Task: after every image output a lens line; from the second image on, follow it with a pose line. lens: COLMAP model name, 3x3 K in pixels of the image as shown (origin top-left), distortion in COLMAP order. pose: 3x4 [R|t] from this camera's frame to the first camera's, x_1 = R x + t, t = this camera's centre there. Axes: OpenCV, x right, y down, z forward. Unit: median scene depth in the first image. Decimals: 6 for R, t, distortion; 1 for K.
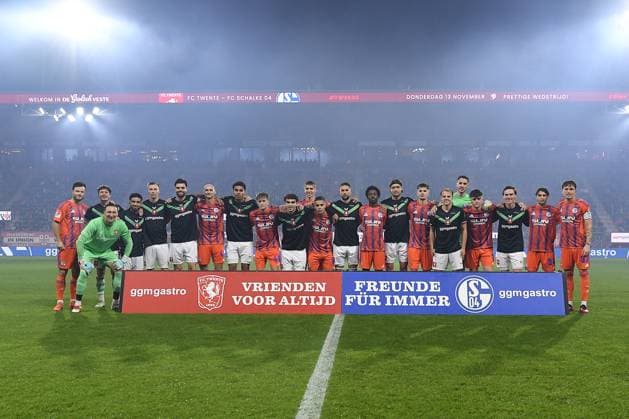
lens RADIAL K [[1622.4, 0, 314.5], [0, 1622.4, 209.5], [0, 0, 1]] dist [0.150461, -1.356521]
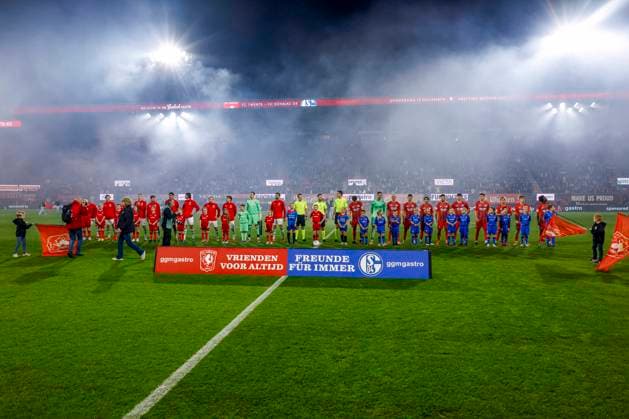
lens RADIAL K [[1622.4, 0, 314.5], [0, 1622.4, 209.5], [0, 0, 1]] dist [0.150461, -1.356521]
pose [[0.955199, 0.016731, -0.295490, 0.506299], [0.033593, 0.985820, 0.164410, -0.257094], [0.294051, -0.166971, 0.941092, -0.468040]]
